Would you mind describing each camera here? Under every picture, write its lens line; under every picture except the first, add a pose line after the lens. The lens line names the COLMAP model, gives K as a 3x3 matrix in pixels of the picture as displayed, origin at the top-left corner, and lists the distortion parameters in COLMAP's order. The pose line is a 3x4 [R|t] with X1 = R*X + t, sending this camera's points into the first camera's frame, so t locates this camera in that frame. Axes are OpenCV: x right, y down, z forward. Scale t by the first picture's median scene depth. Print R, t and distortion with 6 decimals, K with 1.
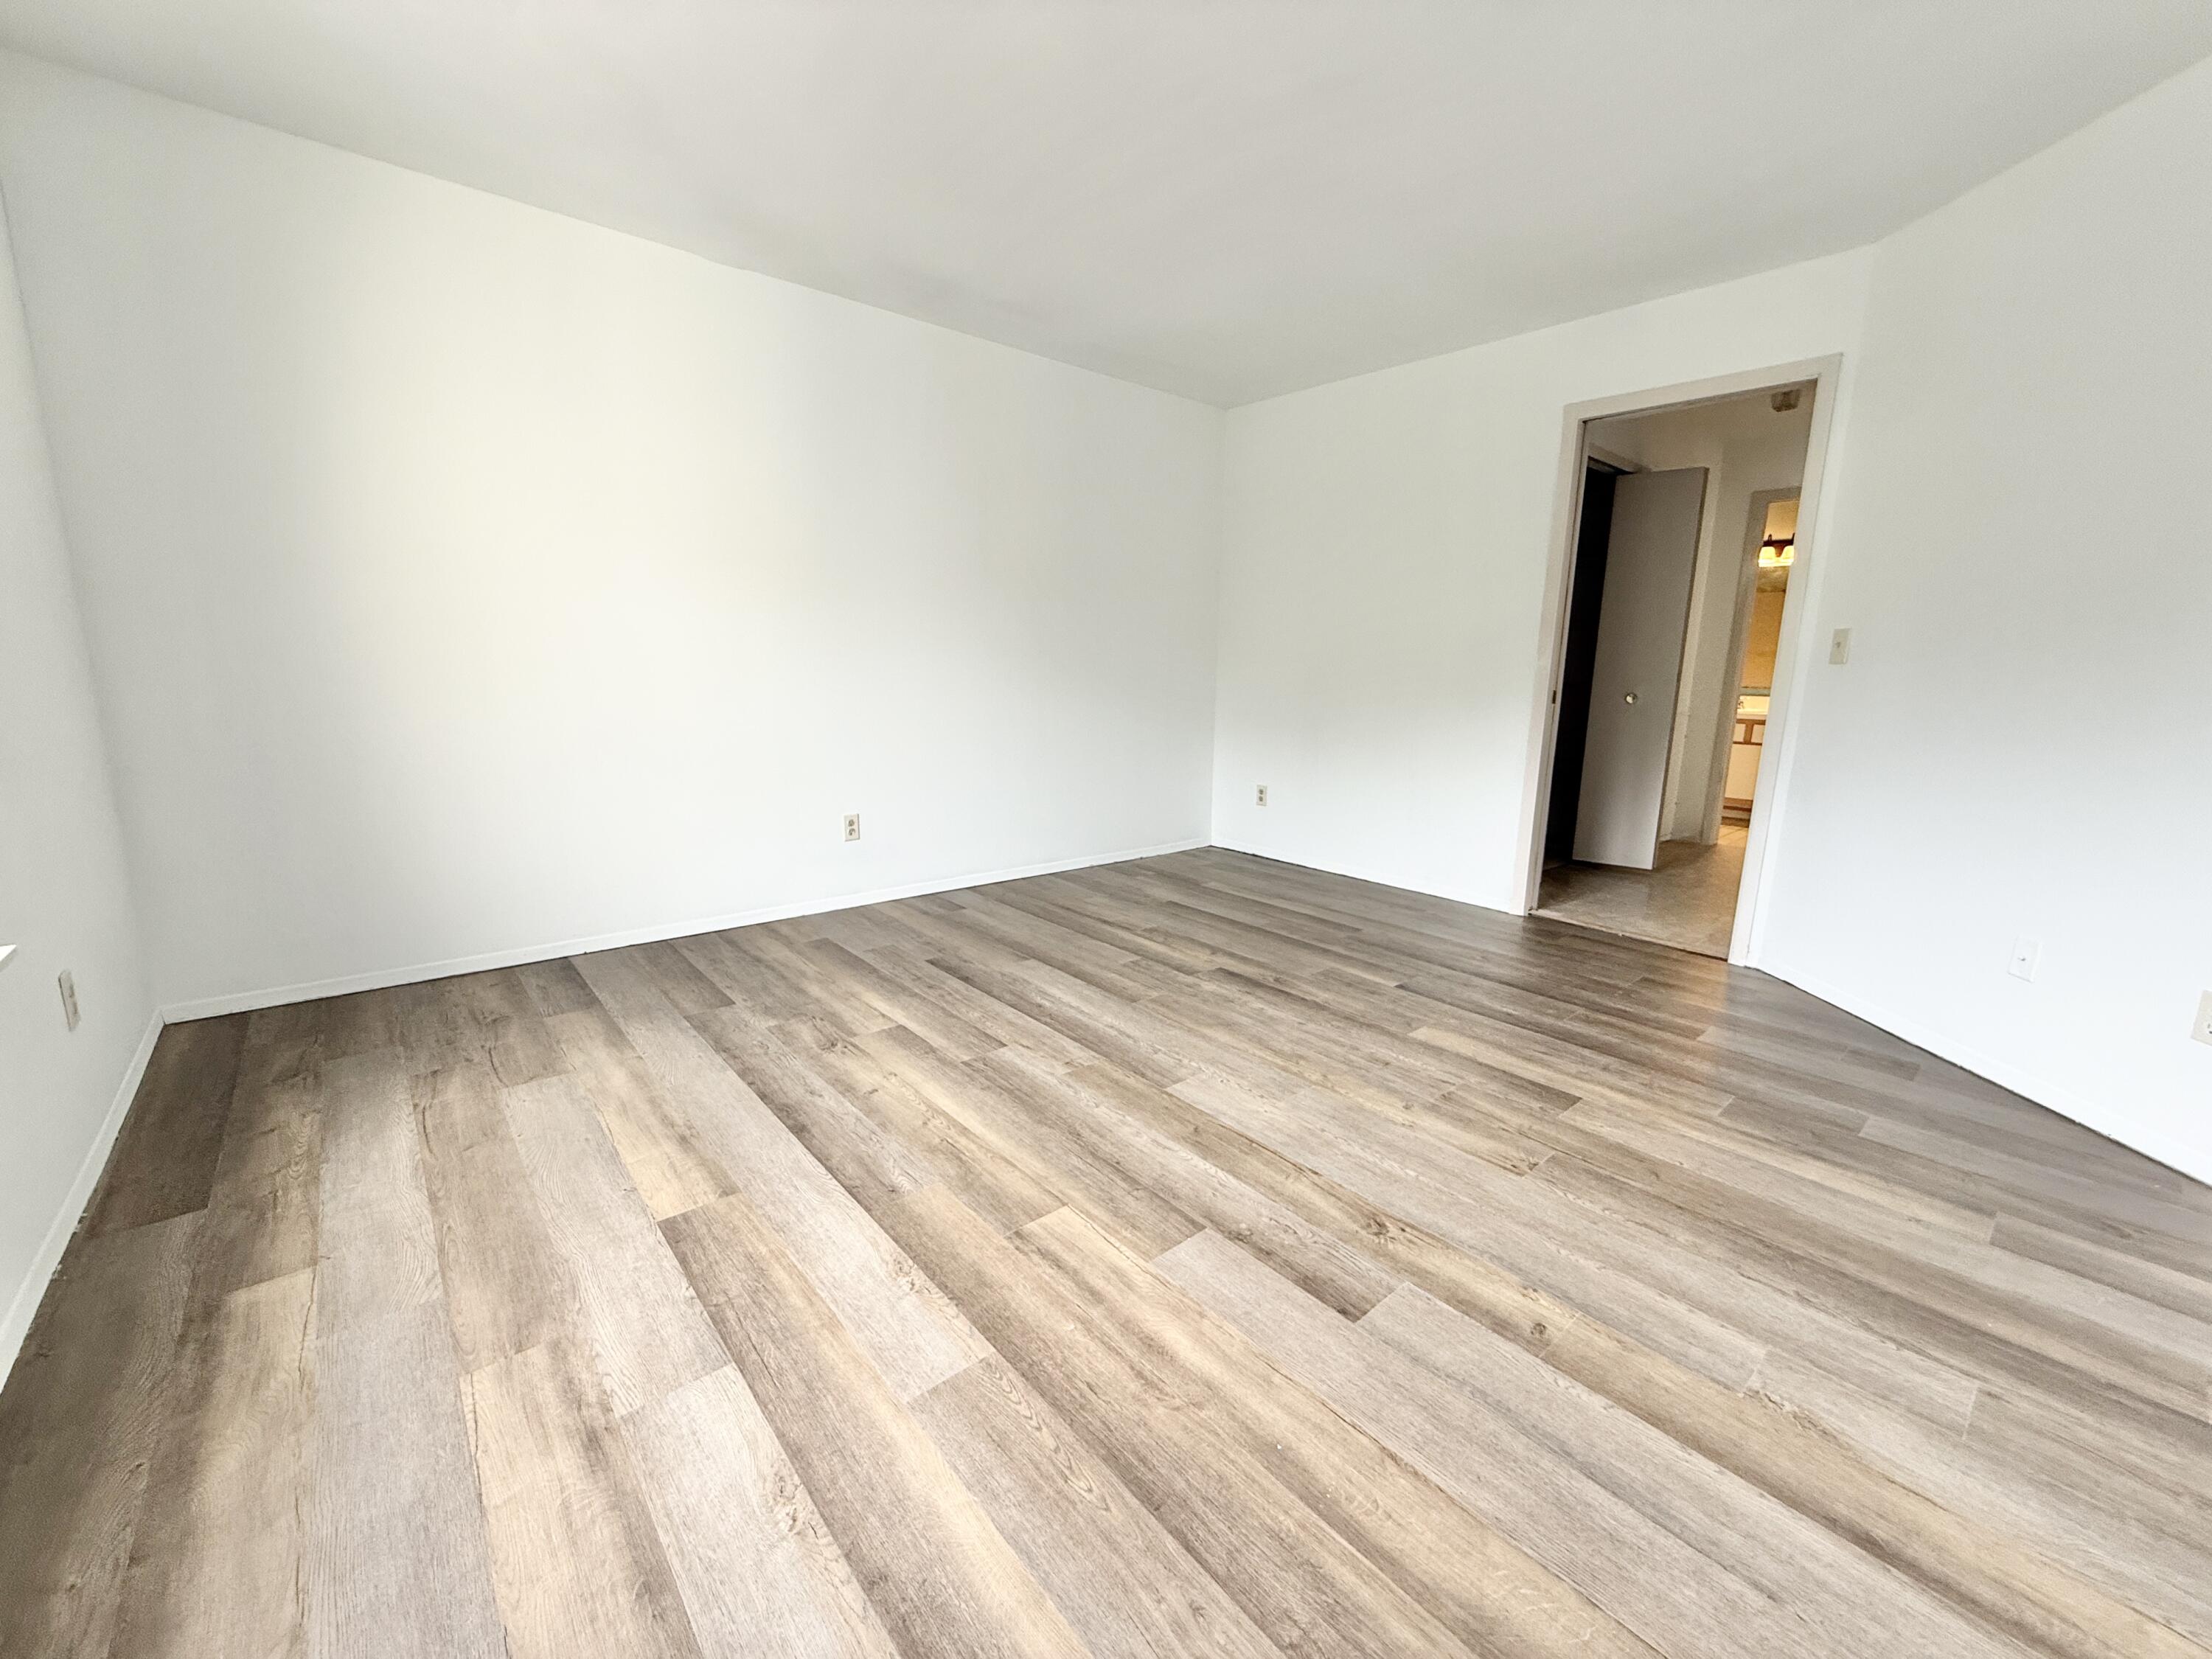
lens RADIAL K [[879.8, 0, 1099.4], [0, 879.8, 832.4], [0, 0, 1]] dist [0.000455, -0.000077]
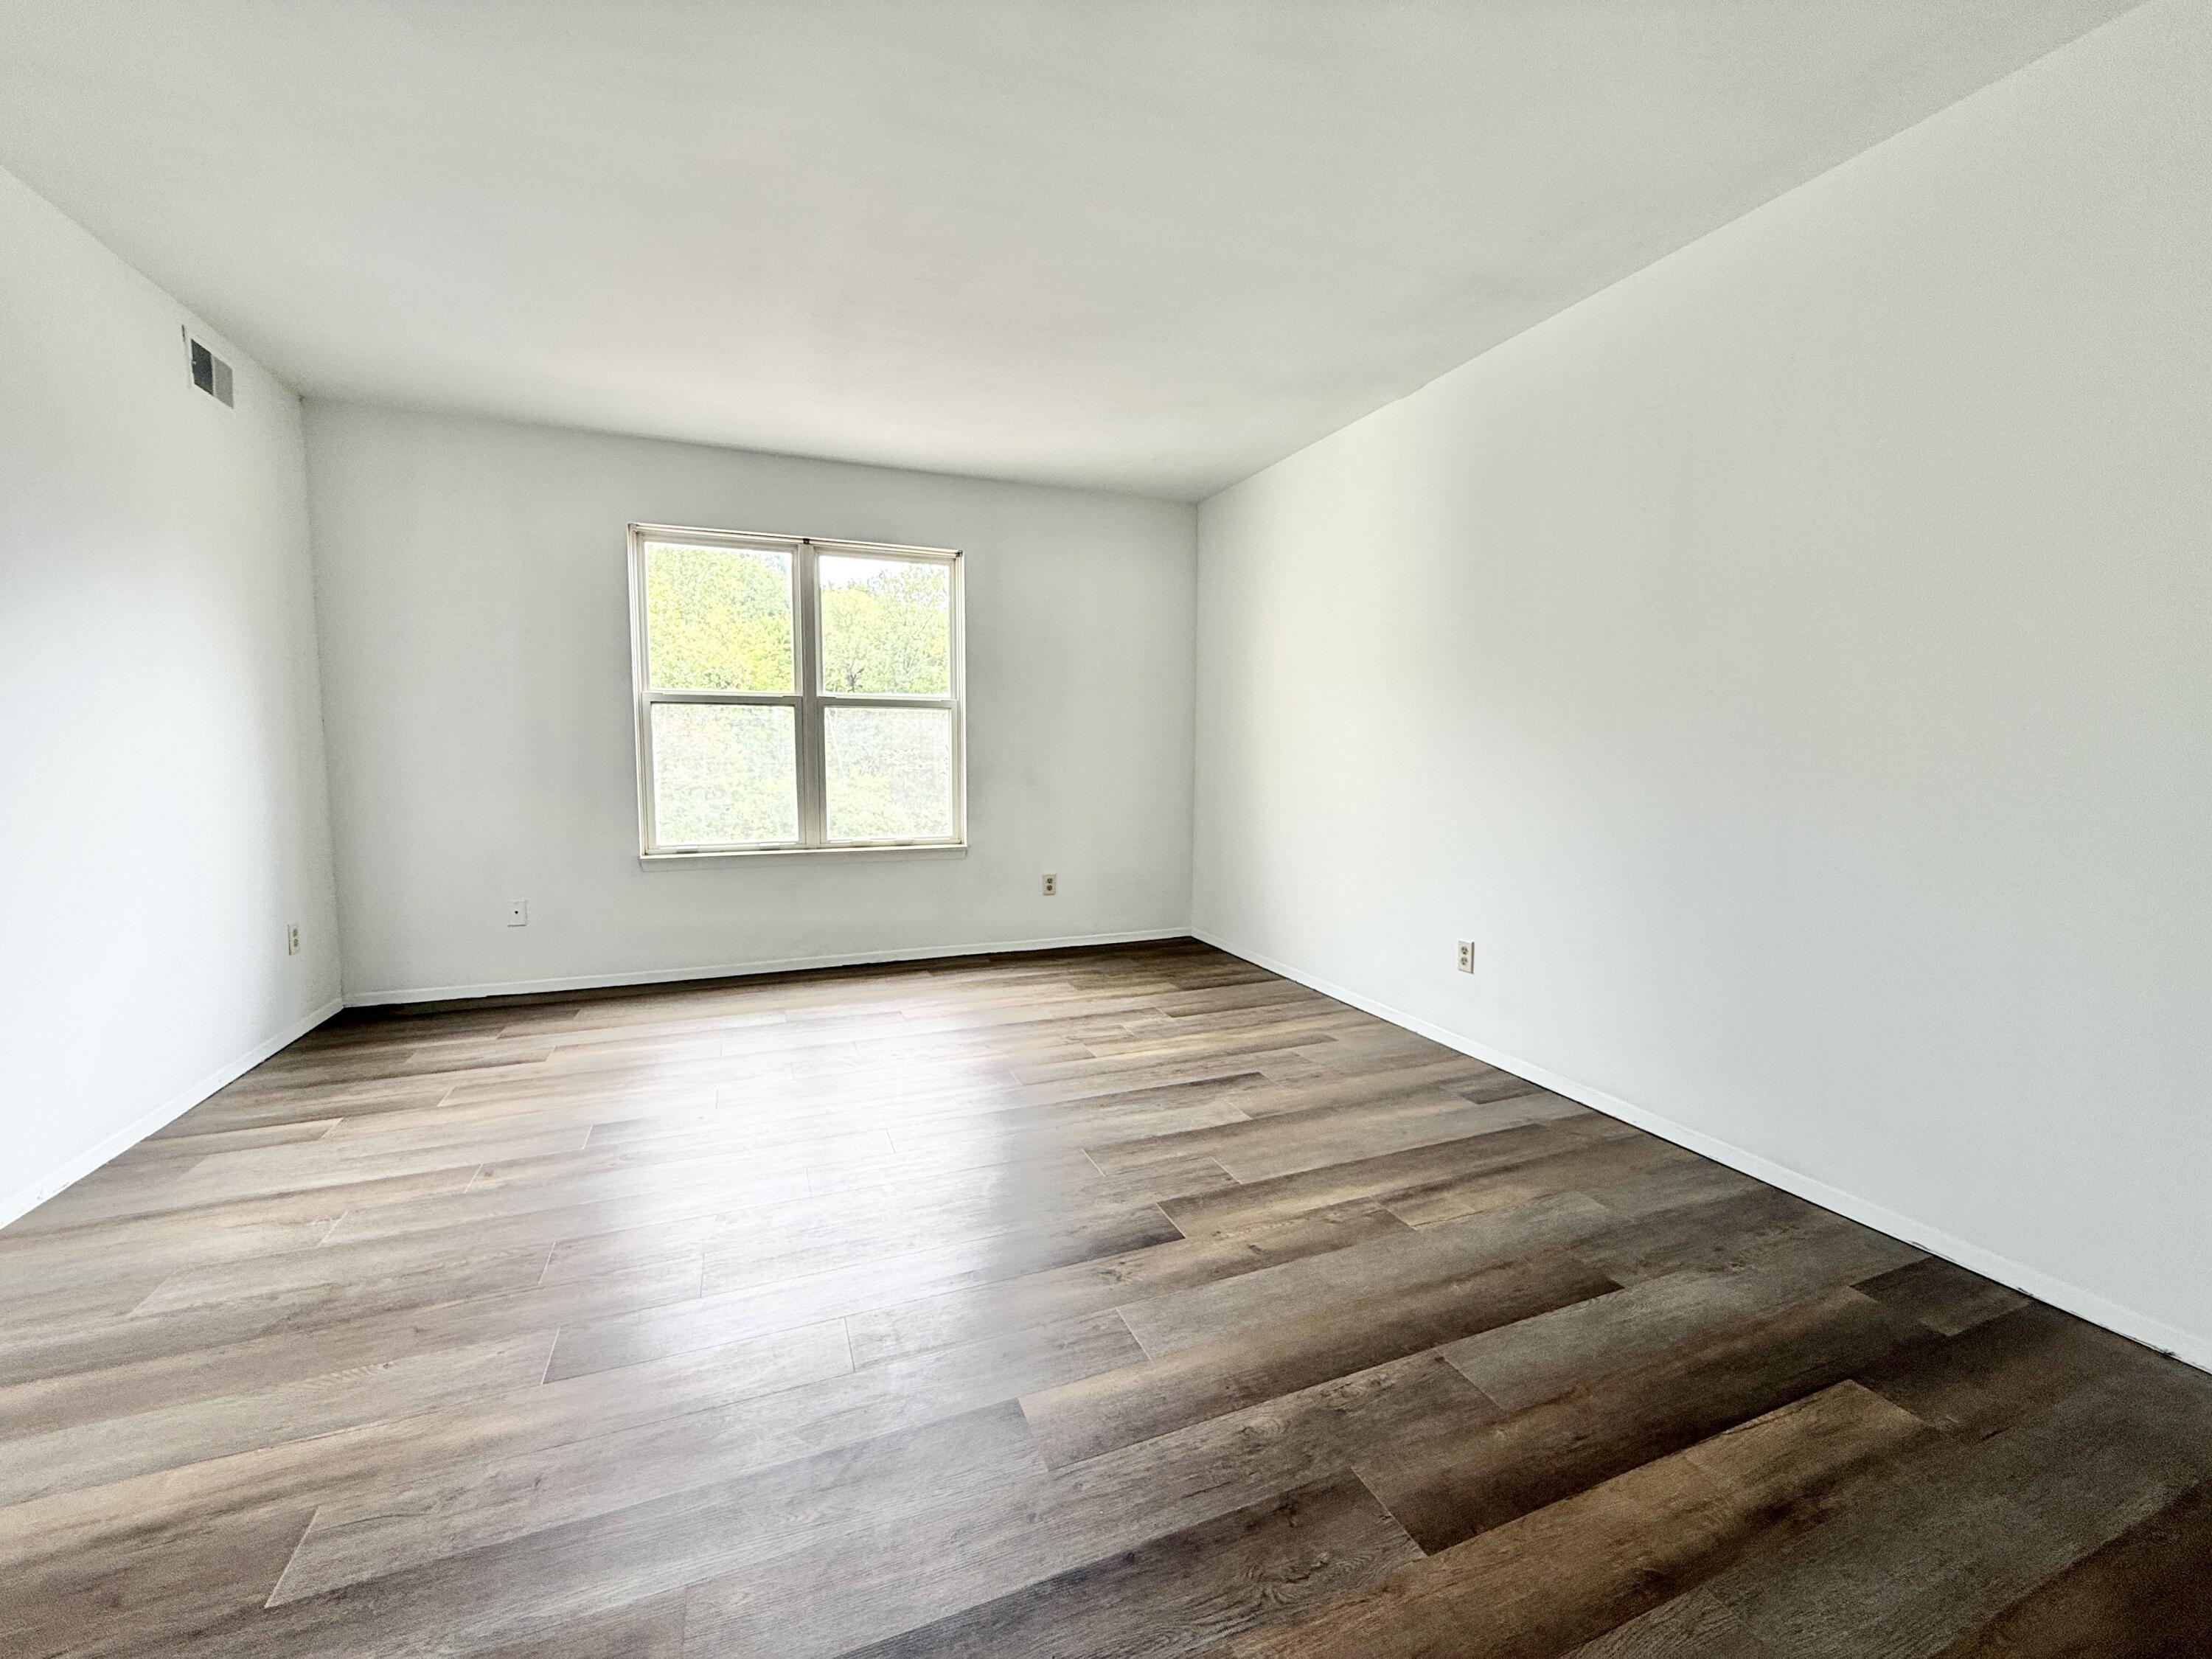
lens RADIAL K [[879.8, 0, 1099.4], [0, 879.8, 832.4], [0, 0, 1]] dist [0.000455, -0.000077]
pose [[-0.315301, 0.068189, -0.946539, 0.793213], [-0.191966, 0.972213, 0.133984, -0.214104], [0.929373, 0.223948, -0.293449, 1.160933]]
